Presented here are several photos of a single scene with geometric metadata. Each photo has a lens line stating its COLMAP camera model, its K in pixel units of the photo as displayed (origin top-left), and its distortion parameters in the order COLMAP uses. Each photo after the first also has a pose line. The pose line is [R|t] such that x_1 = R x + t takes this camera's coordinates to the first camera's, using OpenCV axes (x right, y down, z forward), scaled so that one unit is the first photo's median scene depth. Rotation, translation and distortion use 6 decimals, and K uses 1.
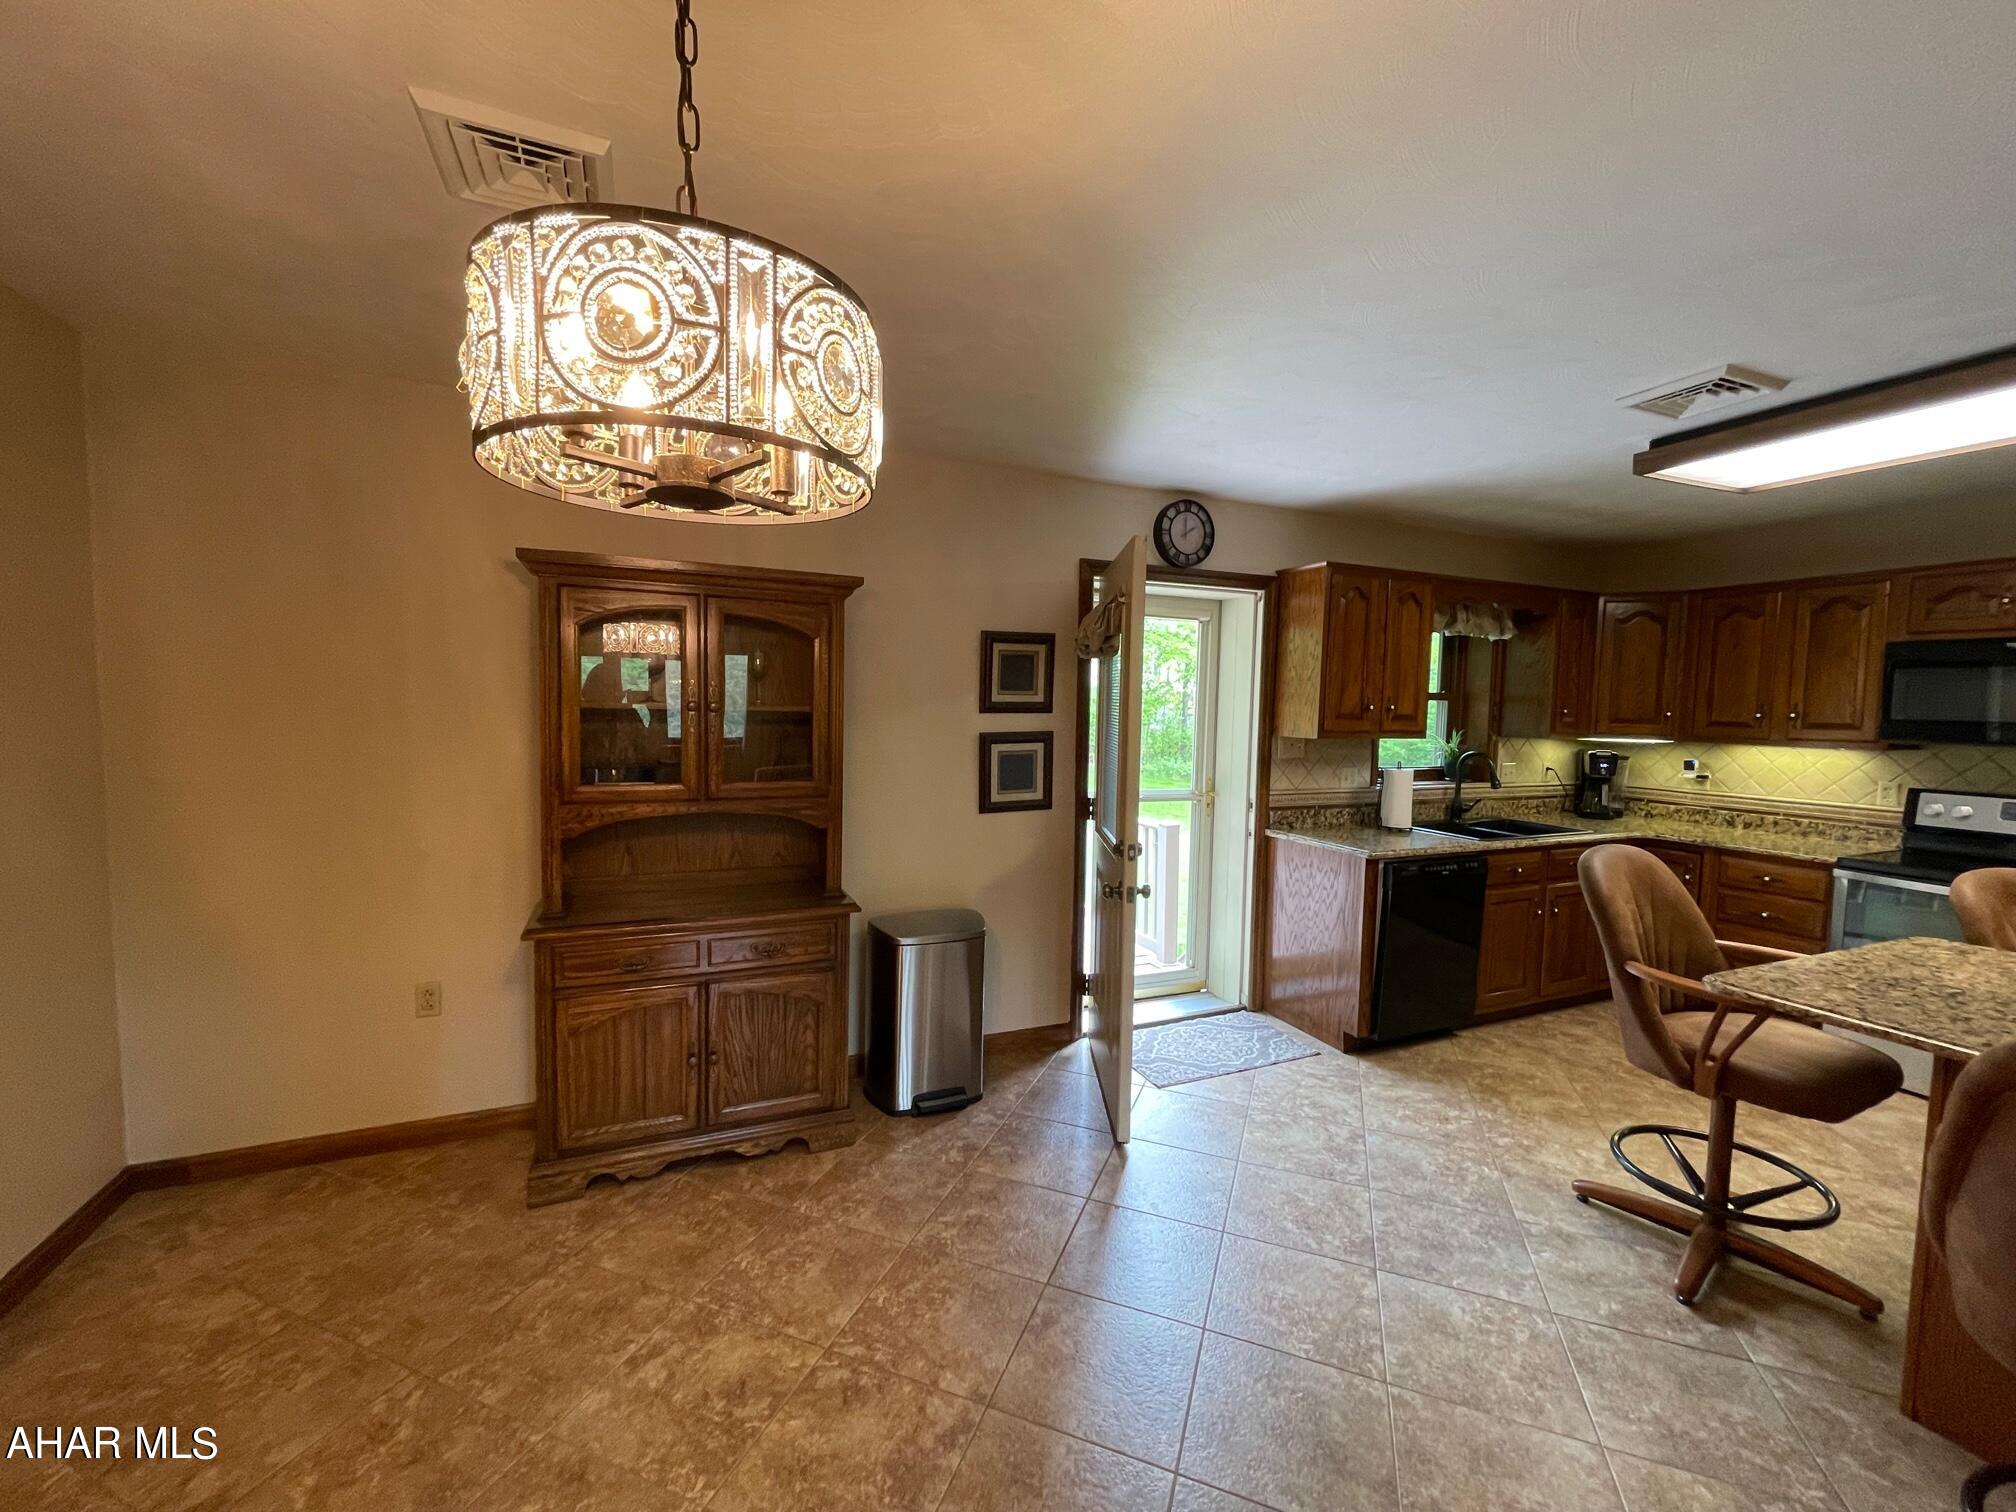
lens RADIAL K [[820.6, 0, 1005.3], [0, 820.6, 758.2], [0, 0, 1]] dist [0.000976, 0.000546]
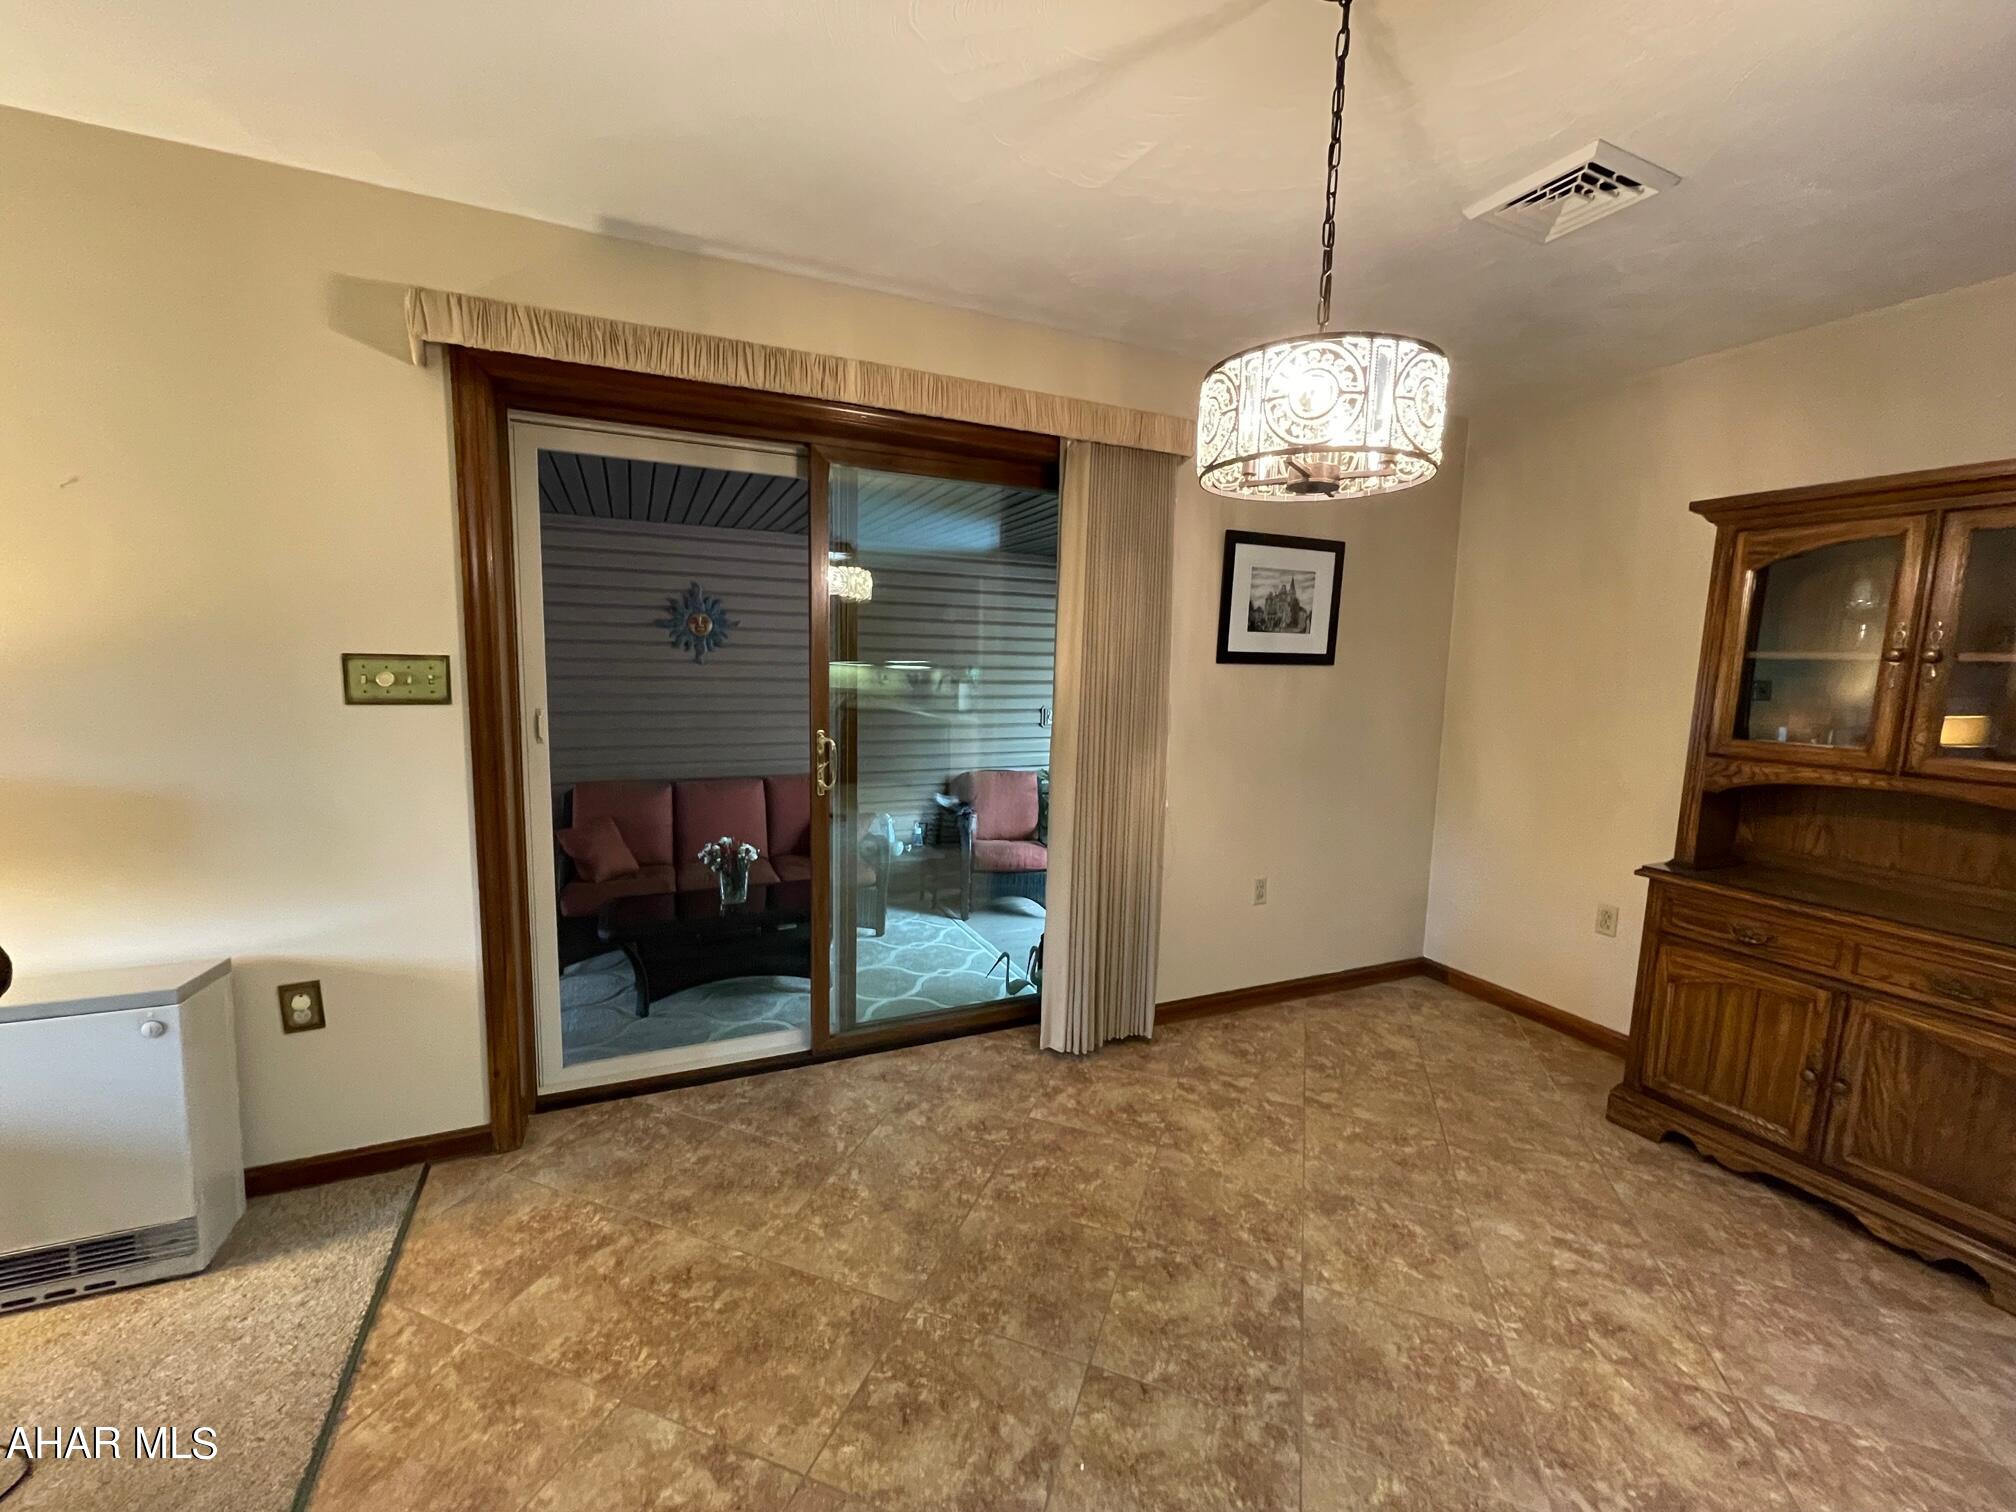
lens RADIAL K [[820.6, 0, 1006.5], [0, 820.6, 756.8], [0, 0, 1]] dist [0.000976, 0.000546]
pose [[0.022798, 0.100996, -0.994626, 0.441820], [-0.090339, 0.991022, 0.098560, 0.037449], [0.995650, 0.087607, 0.031717, 0.131486]]
